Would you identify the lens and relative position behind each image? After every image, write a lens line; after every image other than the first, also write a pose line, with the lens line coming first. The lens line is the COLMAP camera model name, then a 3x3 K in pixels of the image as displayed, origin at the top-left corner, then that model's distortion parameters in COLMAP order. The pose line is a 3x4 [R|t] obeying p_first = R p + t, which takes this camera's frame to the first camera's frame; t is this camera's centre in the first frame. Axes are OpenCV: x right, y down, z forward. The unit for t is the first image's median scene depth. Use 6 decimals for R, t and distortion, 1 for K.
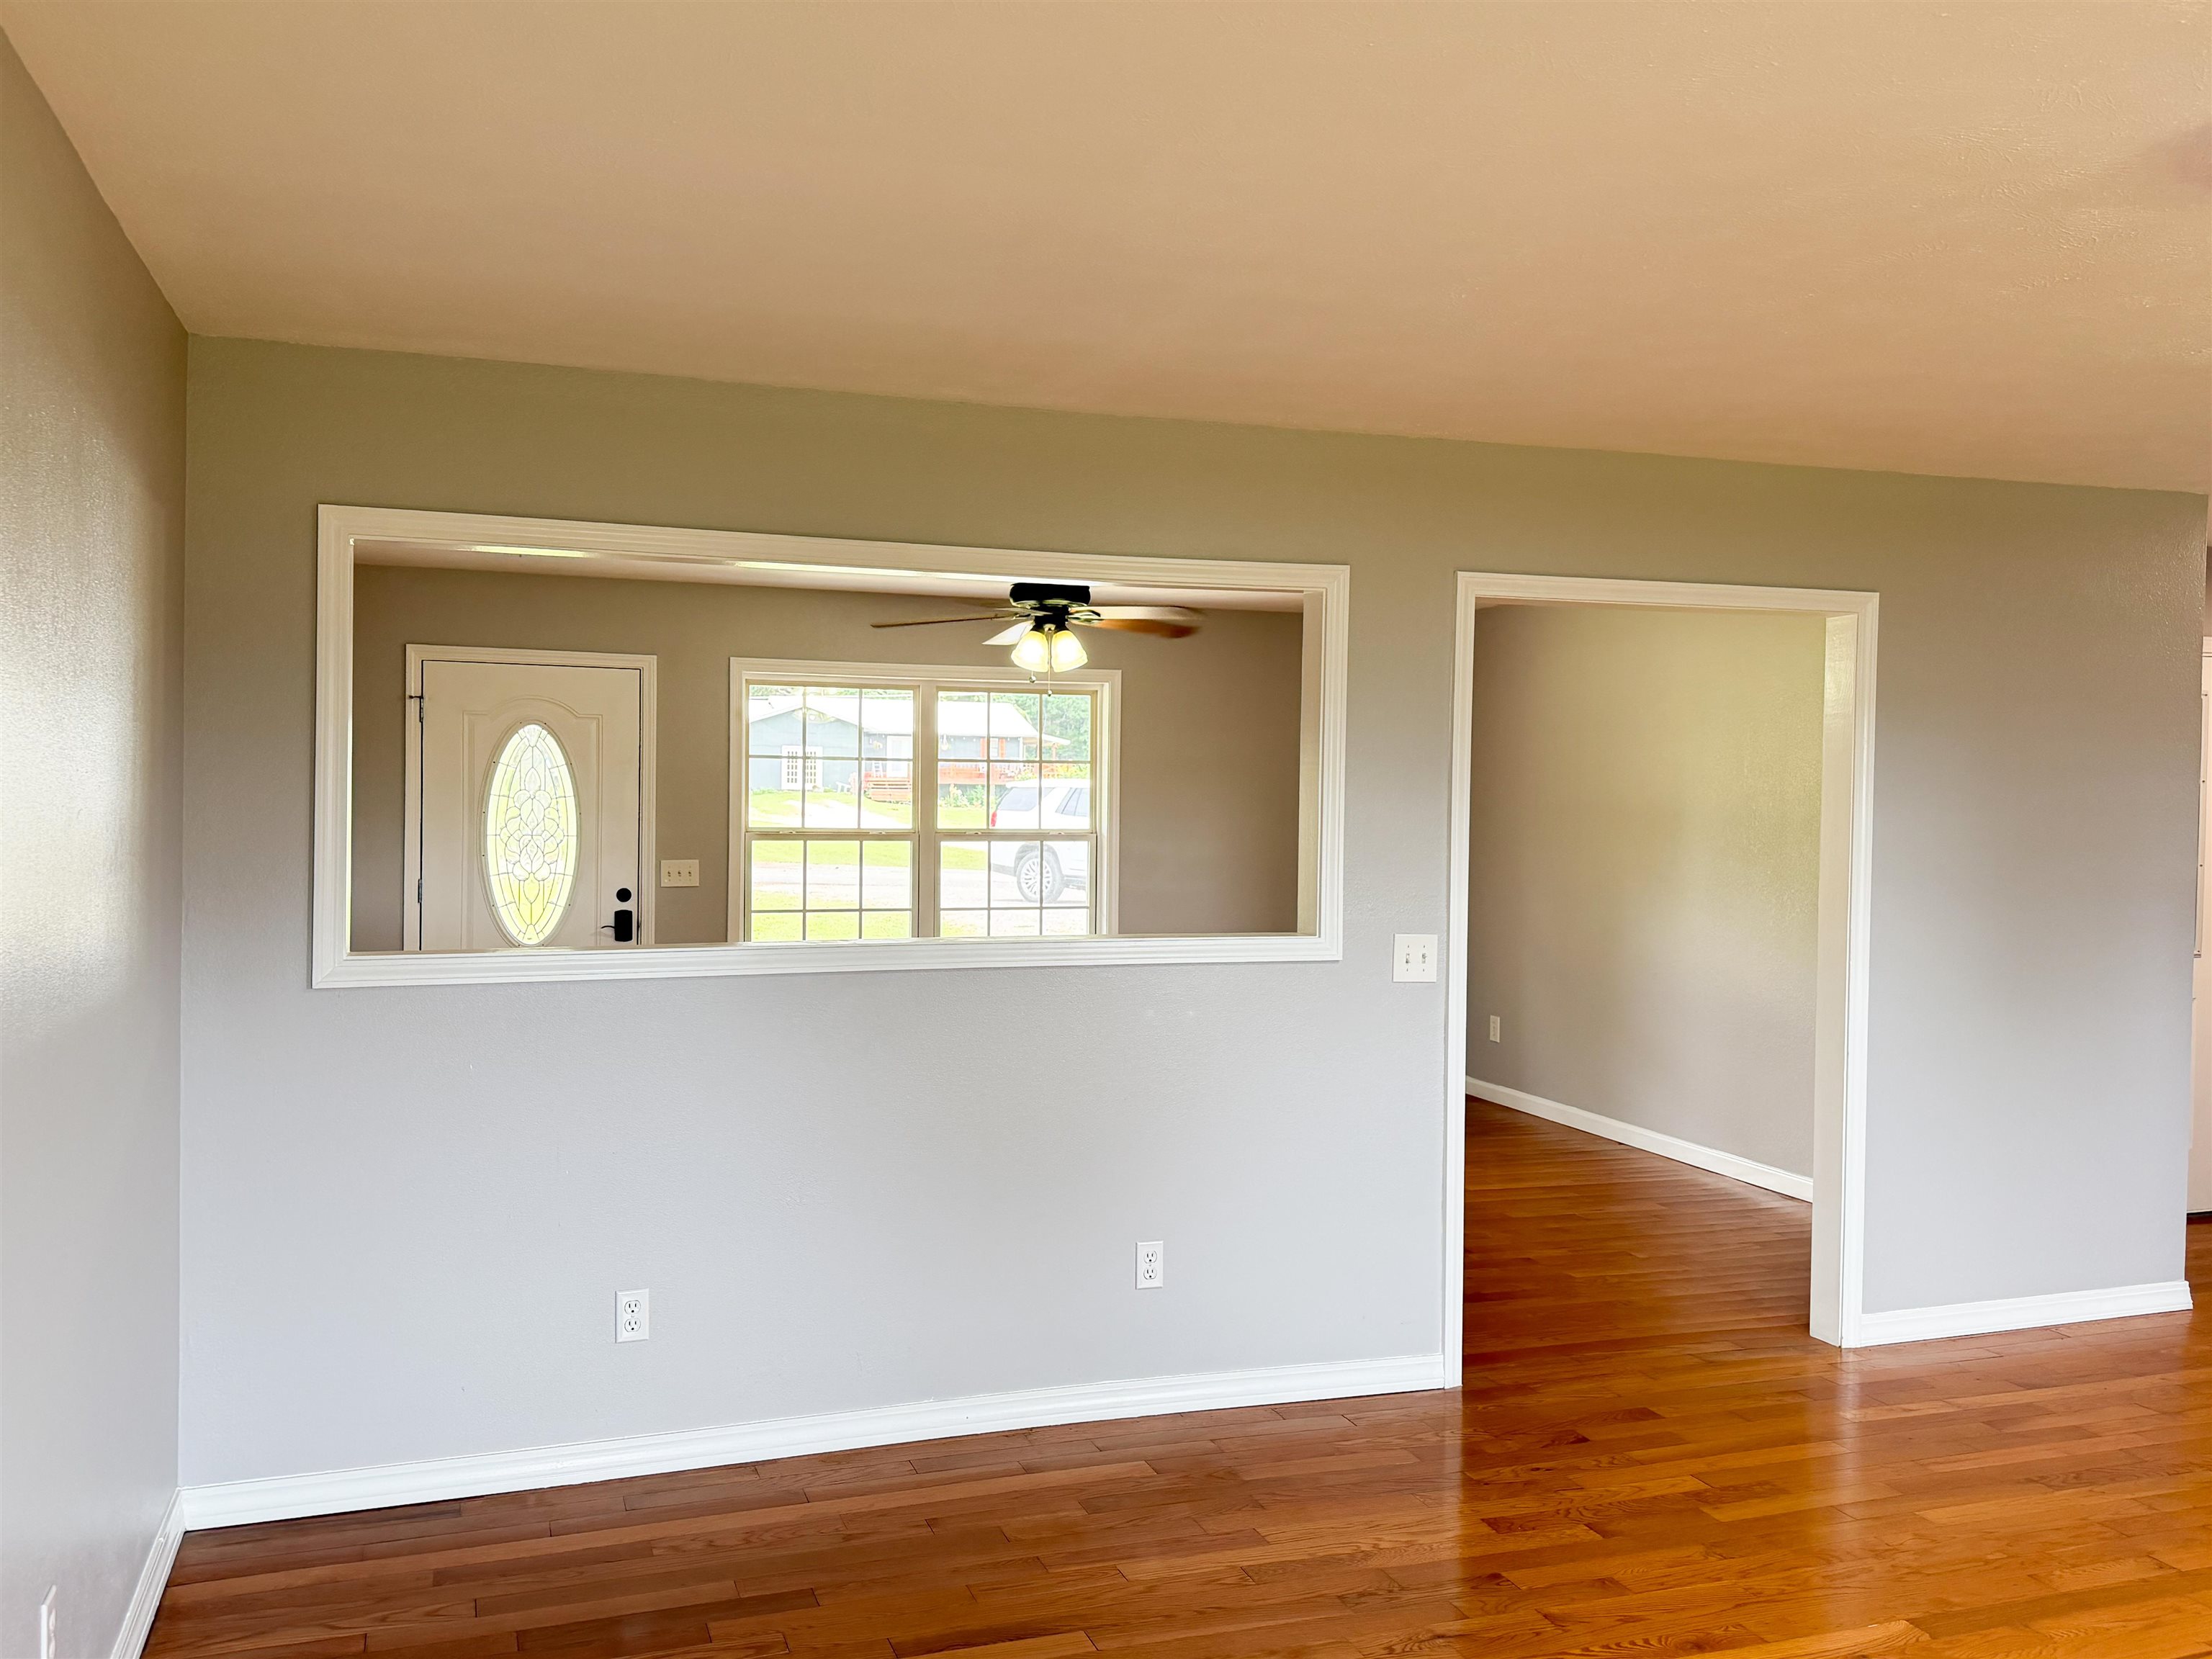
lens RADIAL K [[1839.4, 0, 1104.2], [0, 1839.4, 808.9], [0, 0, 1]] dist [0.054888, -0.046457]
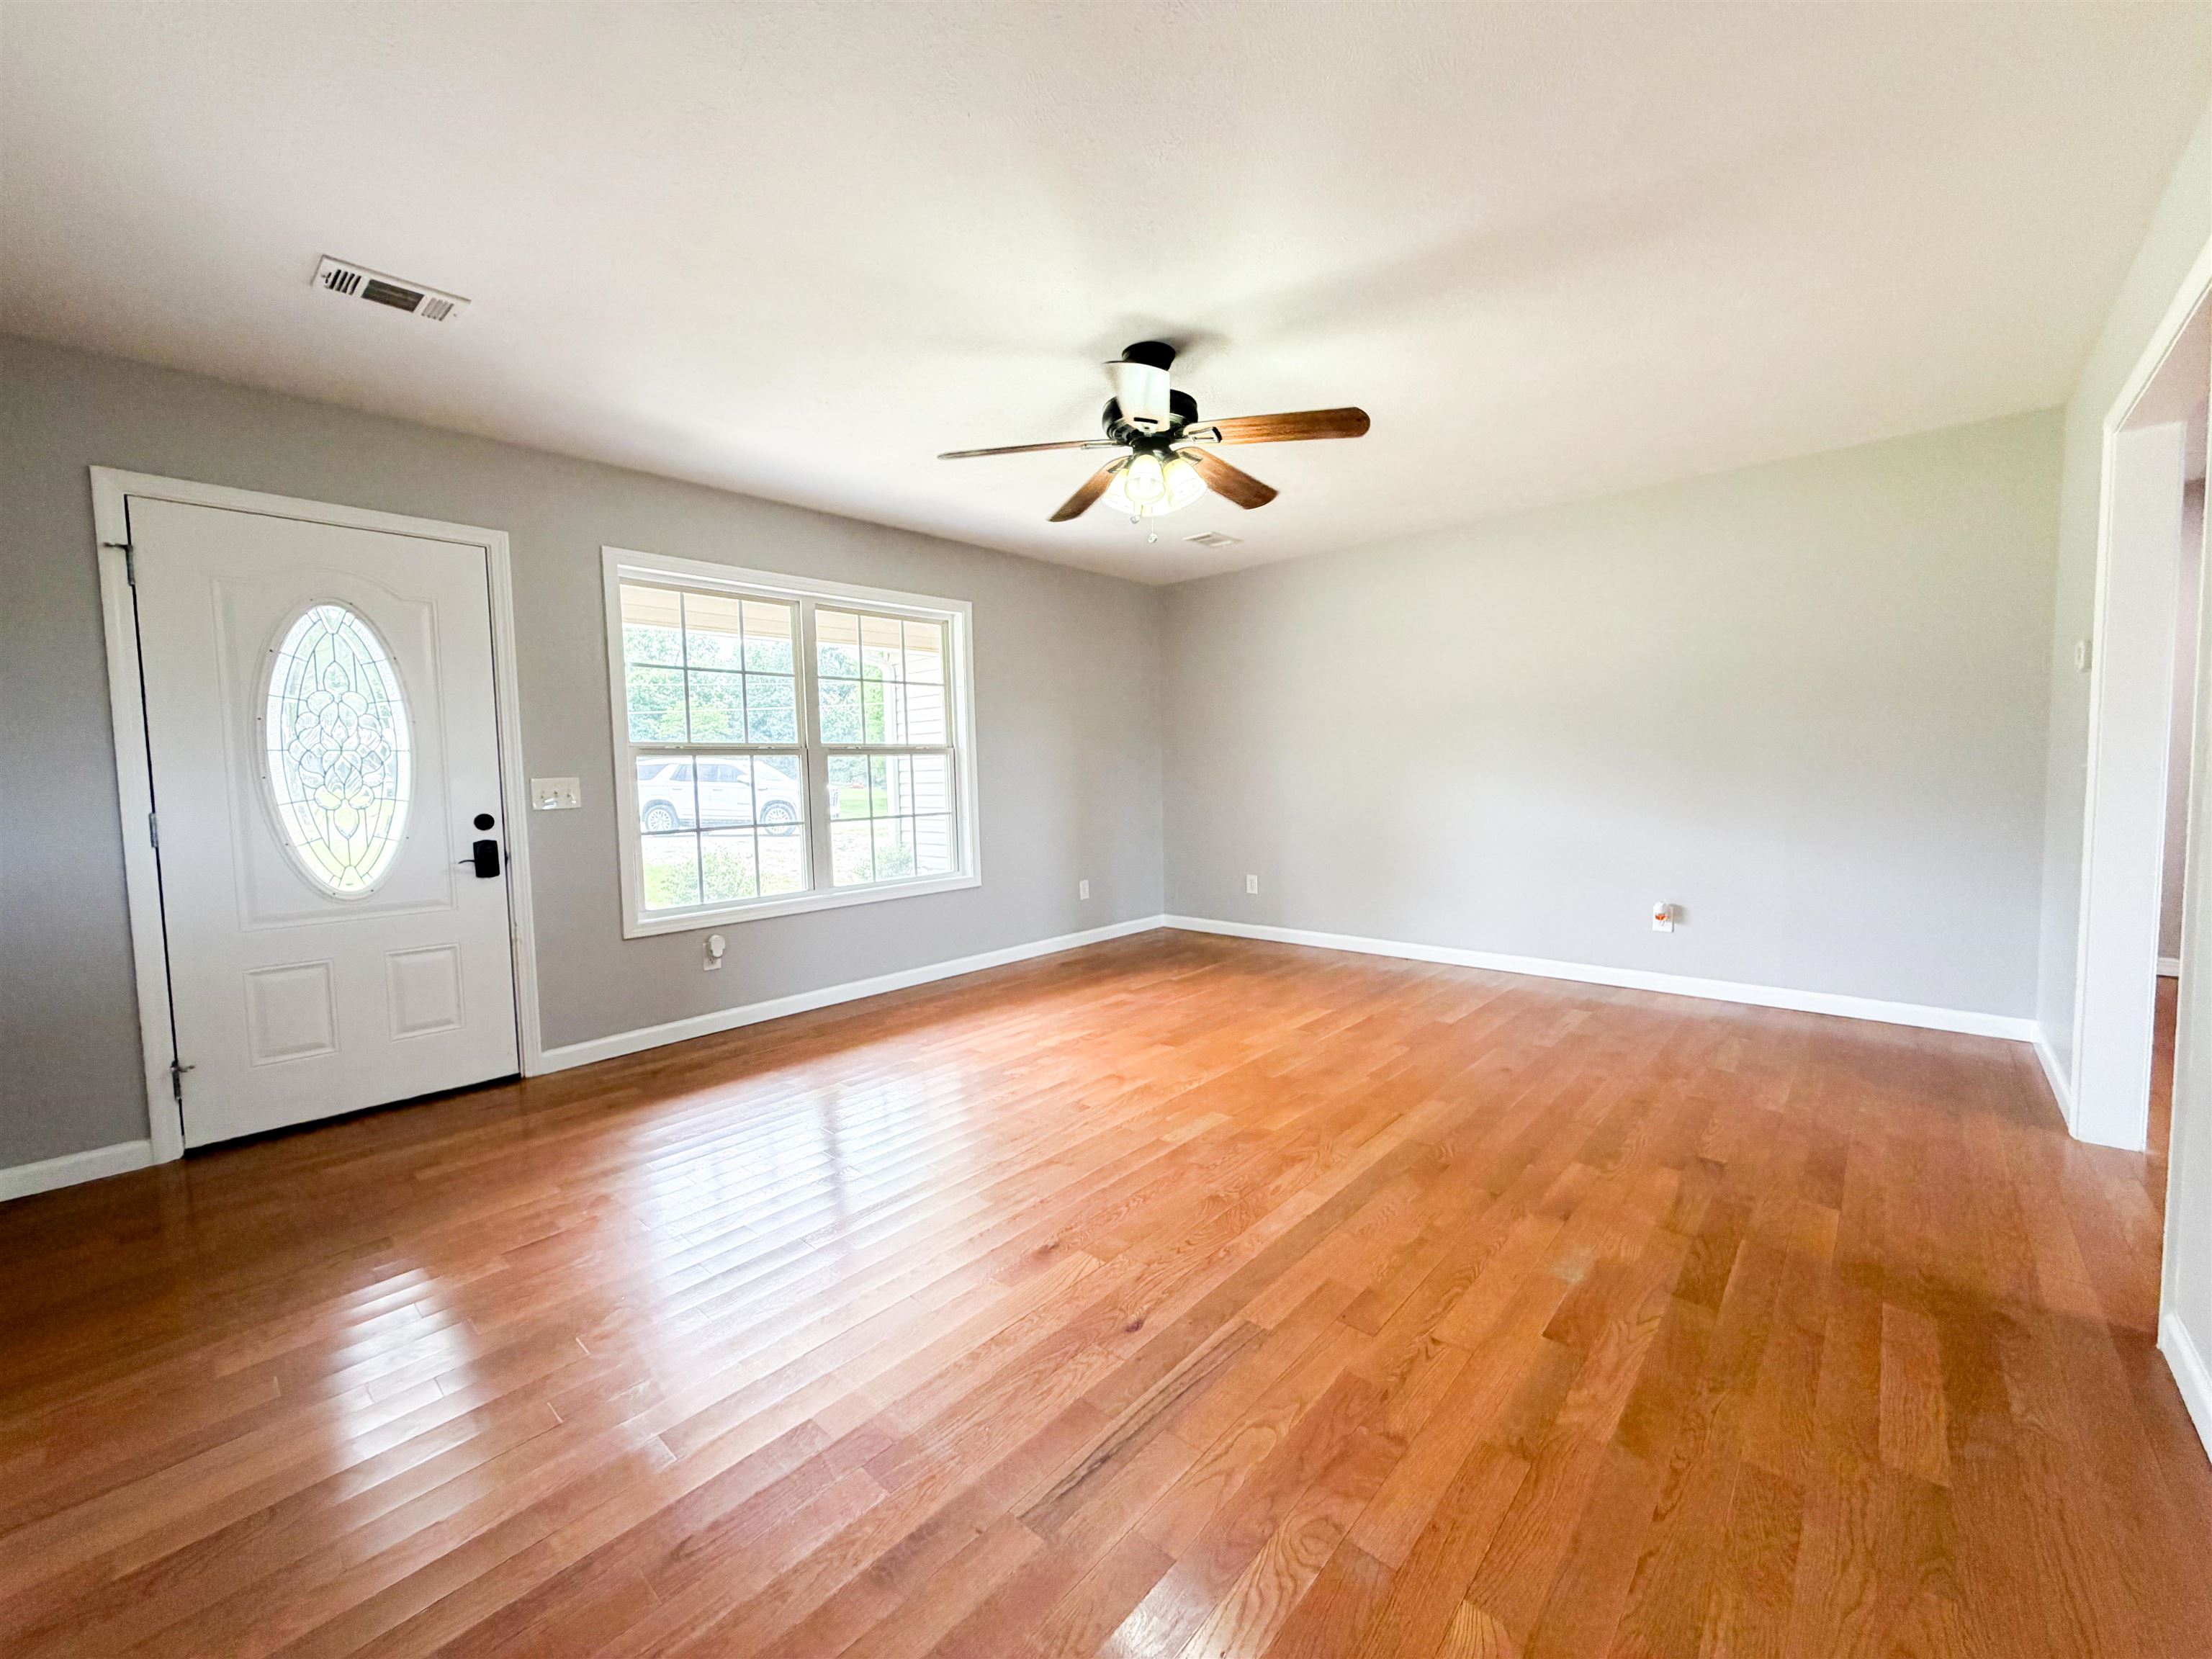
lens RADIAL K [[877.1, 0, 1083.9], [0, 877.1, 823.8], [0, 0, 1]] dist [-0.002328, -0.000540]
pose [[0.886763, -0.062072, 0.458038, -0.290135], [0.041775, 0.997649, 0.054322, 0.053690], [-0.460333, -0.029036, 0.887271, 0.757764]]
